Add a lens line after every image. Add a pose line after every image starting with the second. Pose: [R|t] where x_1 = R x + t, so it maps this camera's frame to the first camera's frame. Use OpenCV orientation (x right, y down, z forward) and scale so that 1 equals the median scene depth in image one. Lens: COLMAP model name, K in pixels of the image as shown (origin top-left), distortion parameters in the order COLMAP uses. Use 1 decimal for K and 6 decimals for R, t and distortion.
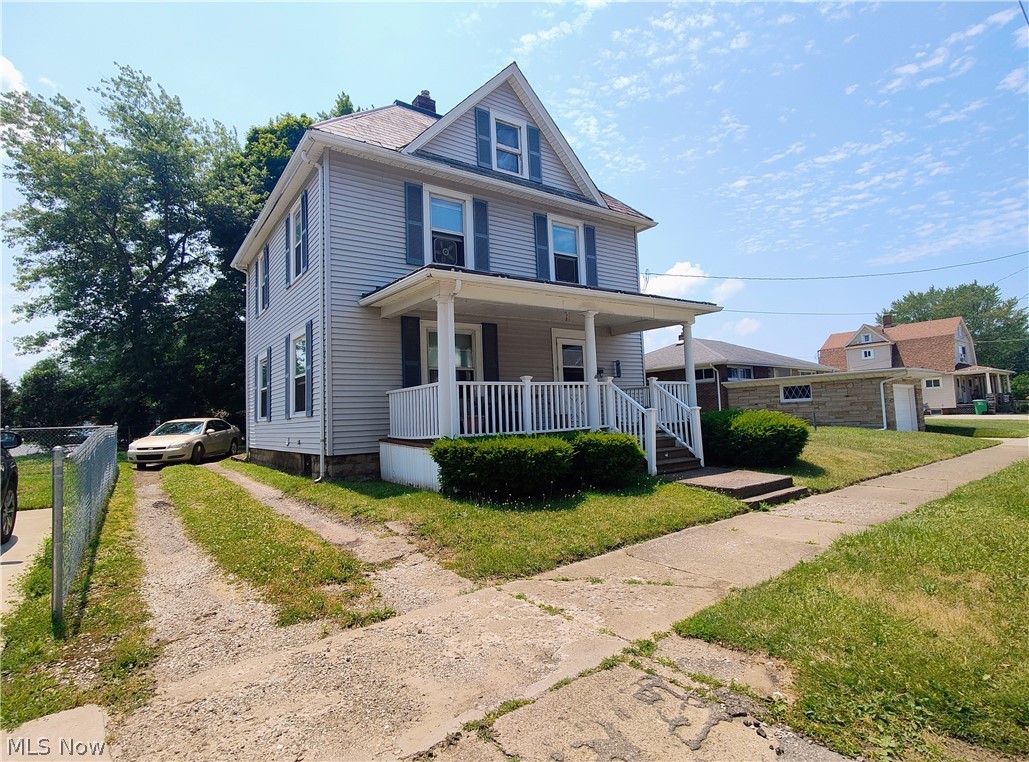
lens RADIAL K [[540.0, 0, 510.7], [0, 540.0, 378.1], [0, 0, 1]] dist [-0.020883, 0.009865]
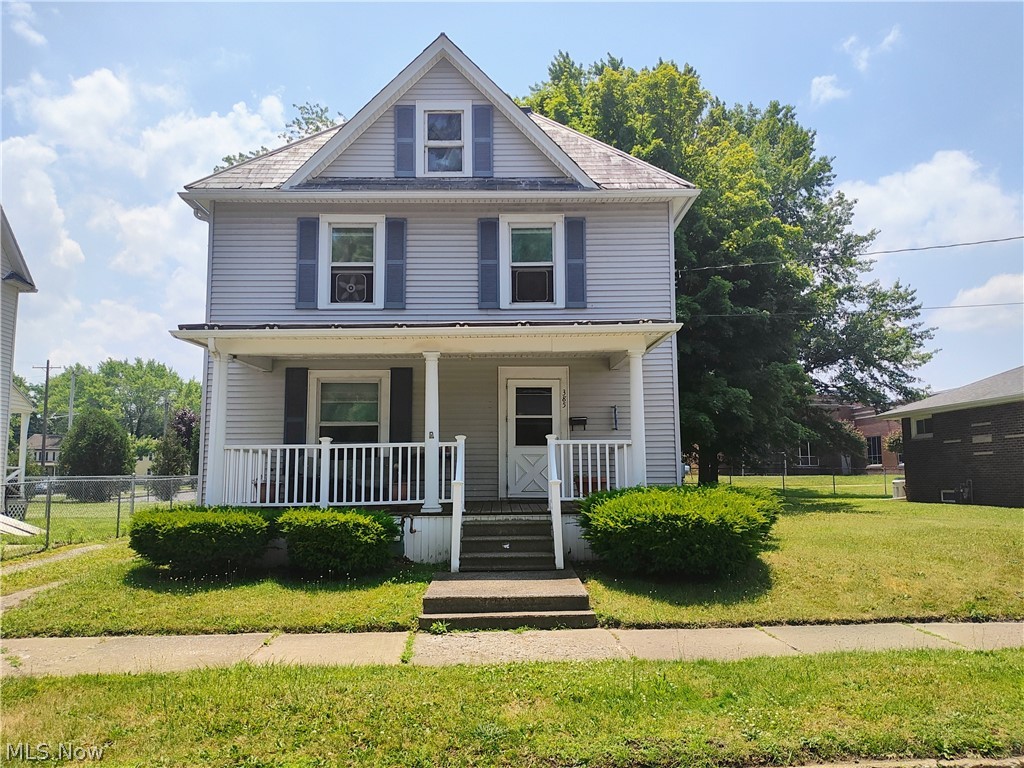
lens RADIAL K [[762.5, 0, 506.4], [0, 762.5, 390.3], [0, 0, 1]] dist [0.097616, -0.215236]
pose [[0.820714, -0.029764, -0.570563, 0.733234], [0.015608, 0.999437, -0.029686, -0.028849], [0.571126, 0.015459, 0.820717, 0.133327]]
